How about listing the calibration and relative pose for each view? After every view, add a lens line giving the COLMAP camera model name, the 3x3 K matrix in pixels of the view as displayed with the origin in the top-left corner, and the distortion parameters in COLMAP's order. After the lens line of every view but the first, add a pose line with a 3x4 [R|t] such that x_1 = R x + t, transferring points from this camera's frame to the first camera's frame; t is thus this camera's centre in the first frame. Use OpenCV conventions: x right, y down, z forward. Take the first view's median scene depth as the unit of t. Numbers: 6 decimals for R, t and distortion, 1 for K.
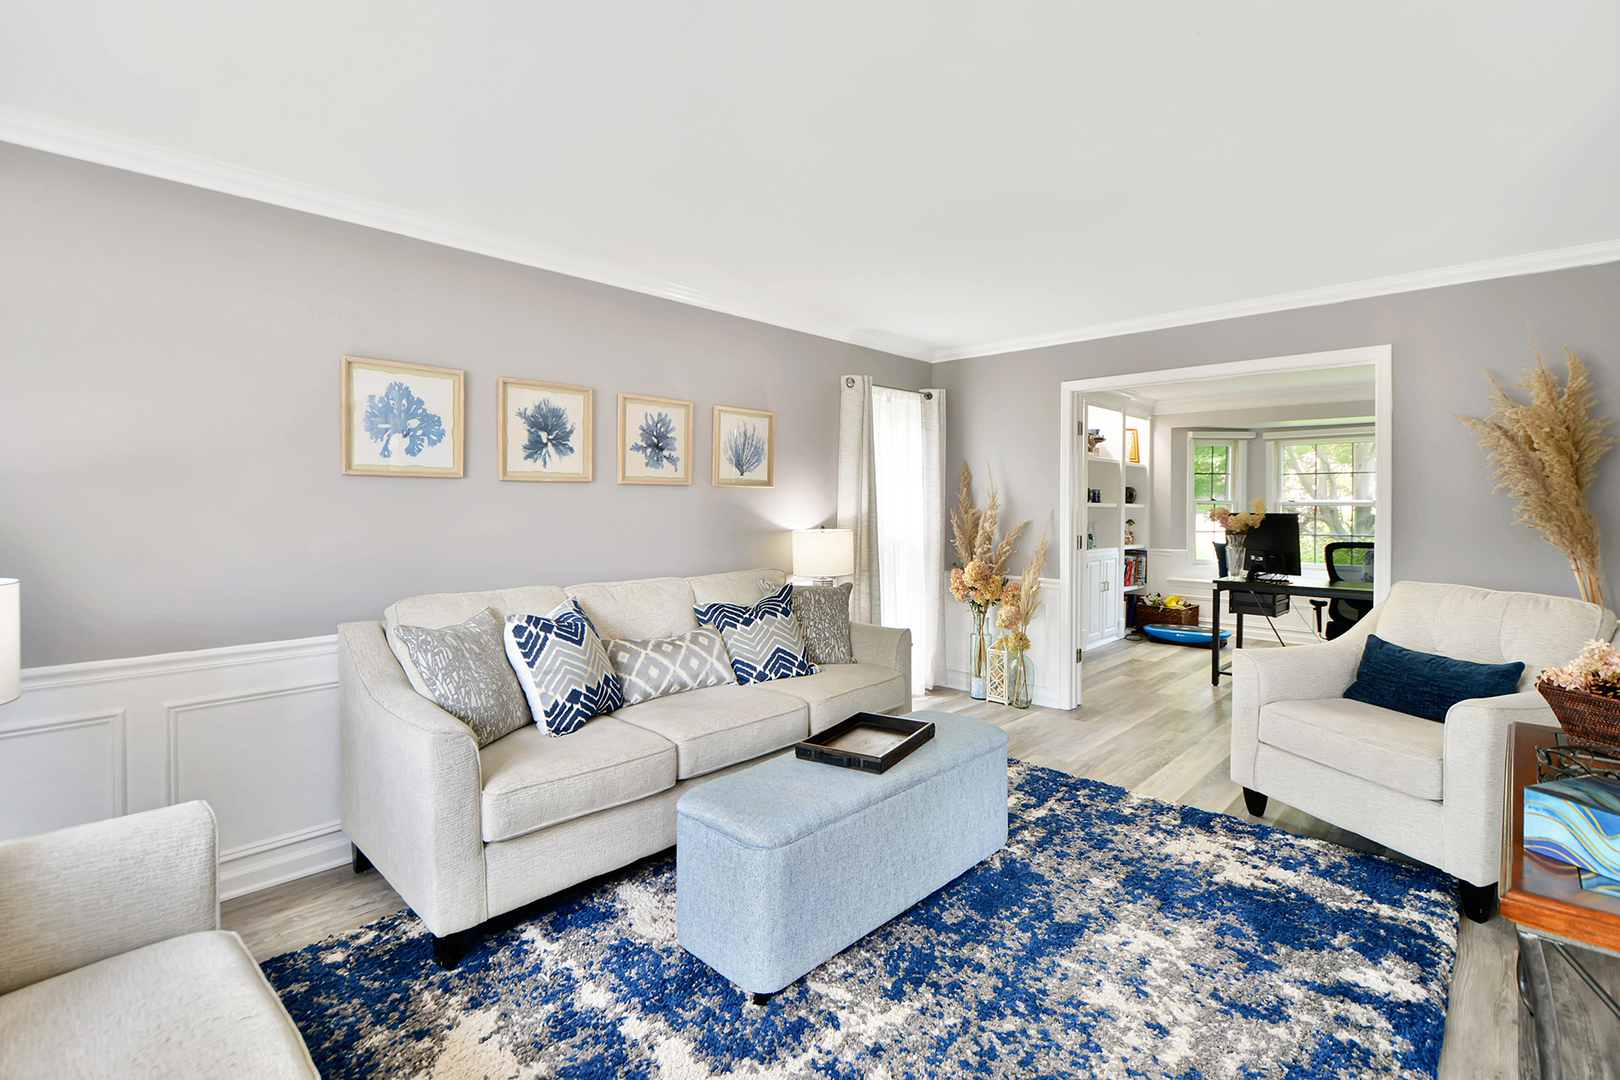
lens RADIAL K [[740.7, 0, 781.9], [0, 740.7, 510.9], [0, 0, 1]] dist [0.000446, -0.000906]
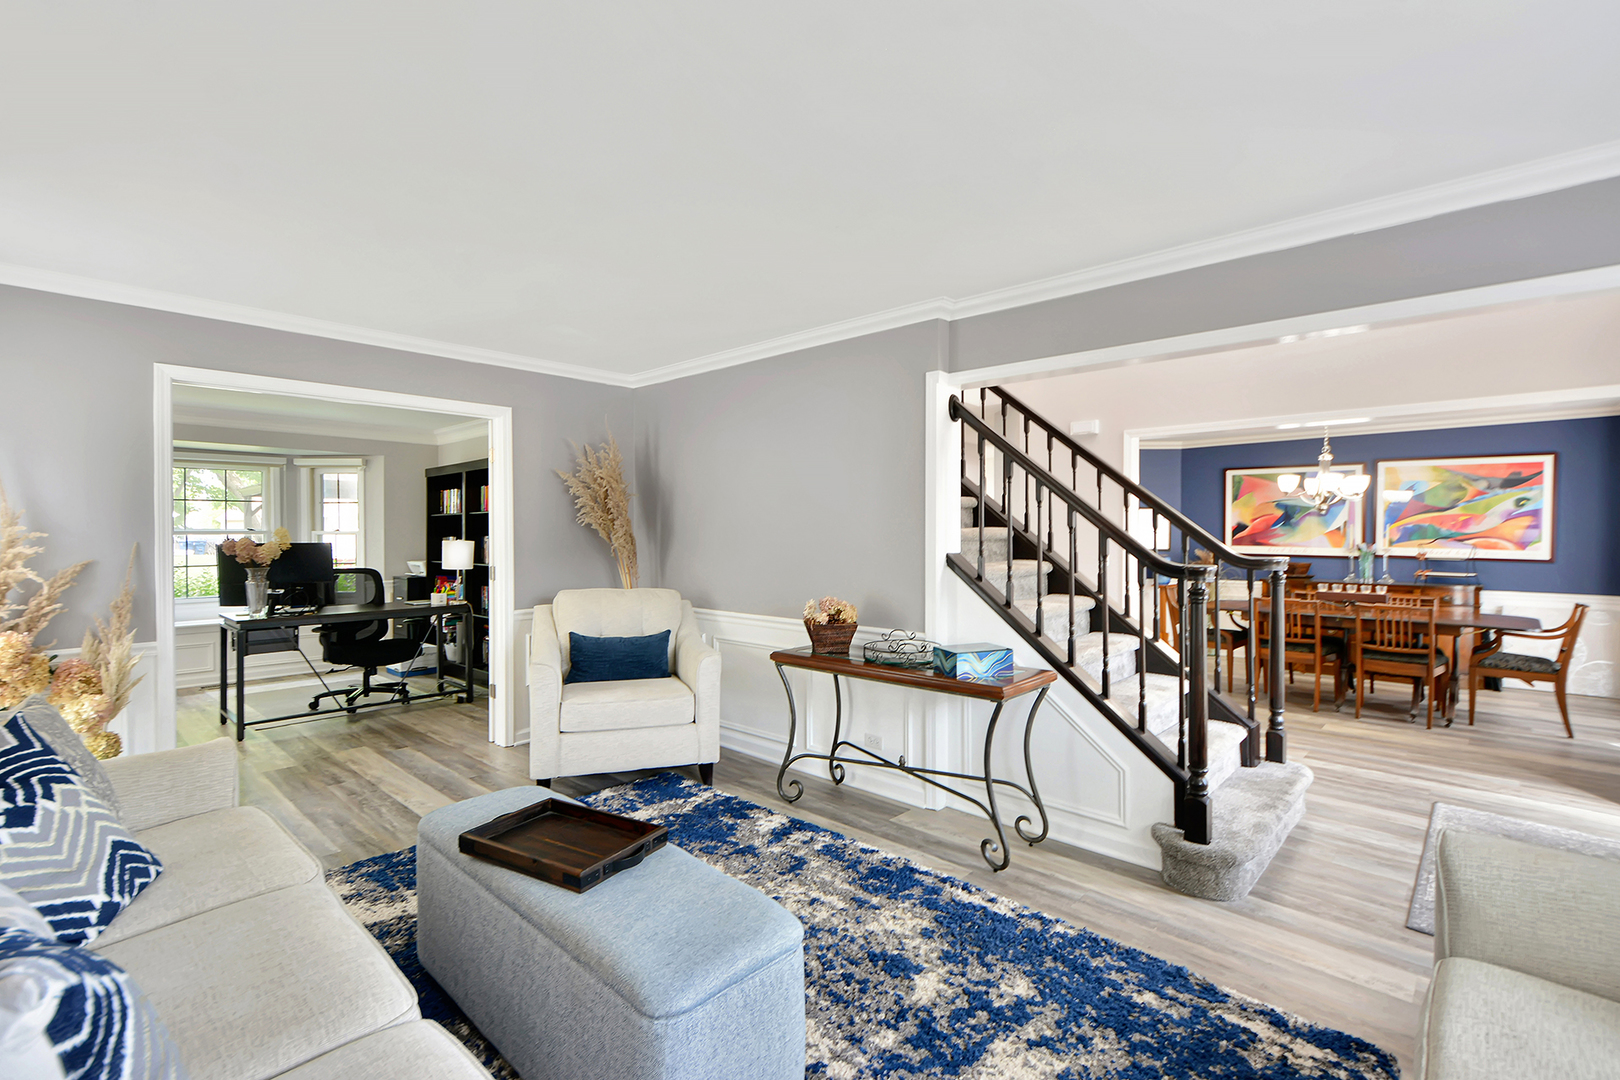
lens RADIAL K [[740.7, 0, 801.2], [0, 740.7, 534.9], [0, 0, 1]] dist [0.000446, -0.000906]
pose [[-0.021836, -0.009548, 0.999716, -0.599081], [0.015001, 0.999839, 0.009877, -0.013417], [-0.999649, 0.015212, -0.021690, 0.689392]]
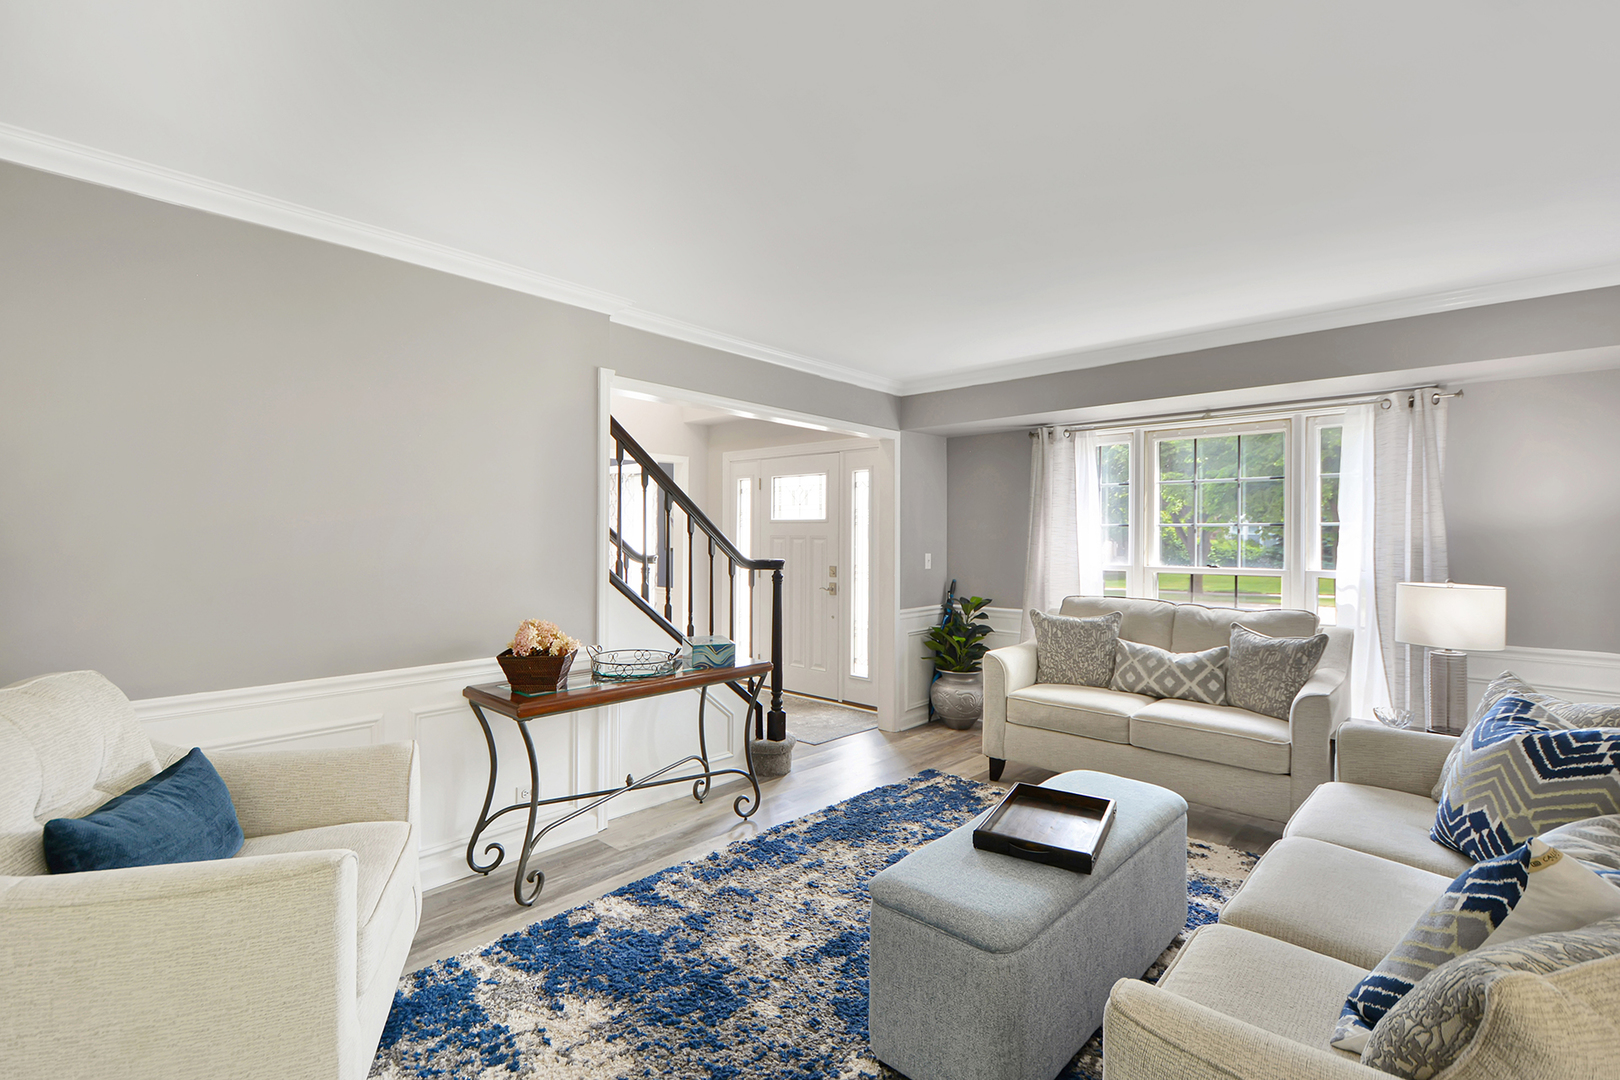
lens RADIAL K [[740.7, 0, 799.6], [0, 740.7, 538.4], [0, 0, 1]] dist [0.000446, -0.000906]
pose [[-0.999191, -0.011771, -0.038465, 0.395490], [-0.012533, 0.999729, 0.019621, -0.026095], [0.038224, 0.020088, -0.999067, 1.647223]]
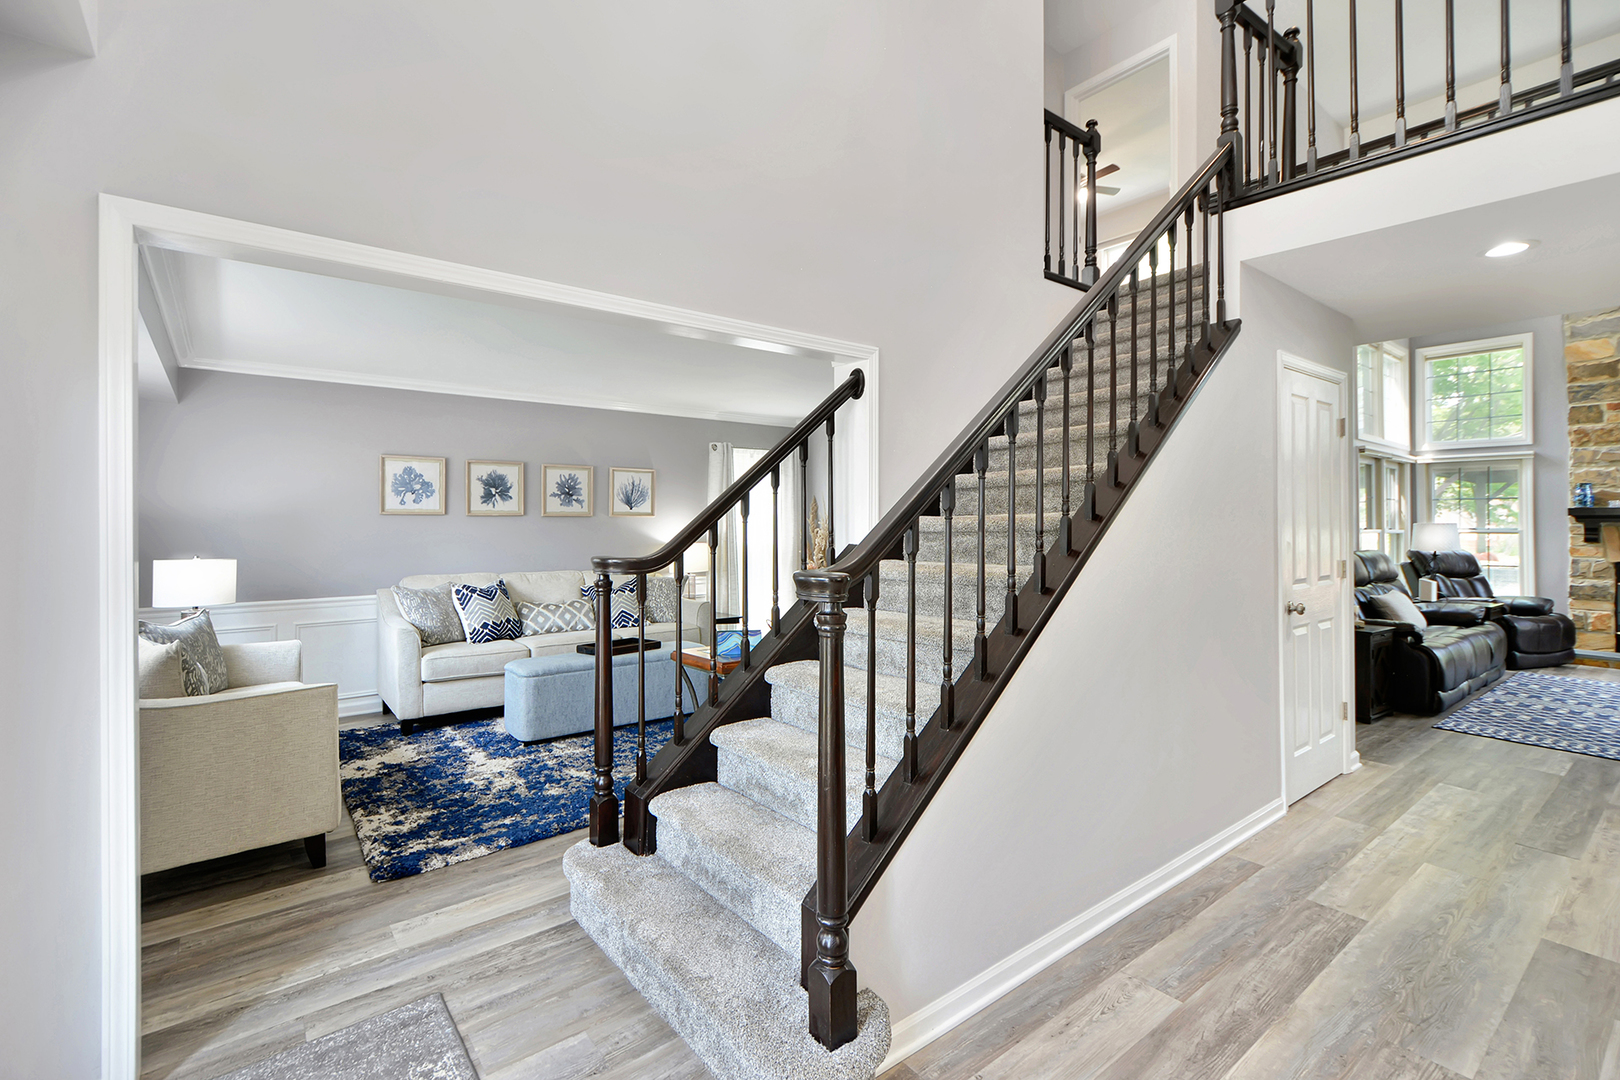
lens RADIAL K [[740.7, 0, 804.6], [0, 740.7, 517.9], [0, 0, 1]] dist [0.000446, -0.000906]
pose [[0.991118, -0.011931, -0.132450, 0.775325], [0.008776, 0.999664, -0.024373, 0.018528], [0.132696, 0.022994, 0.990890, -0.791991]]
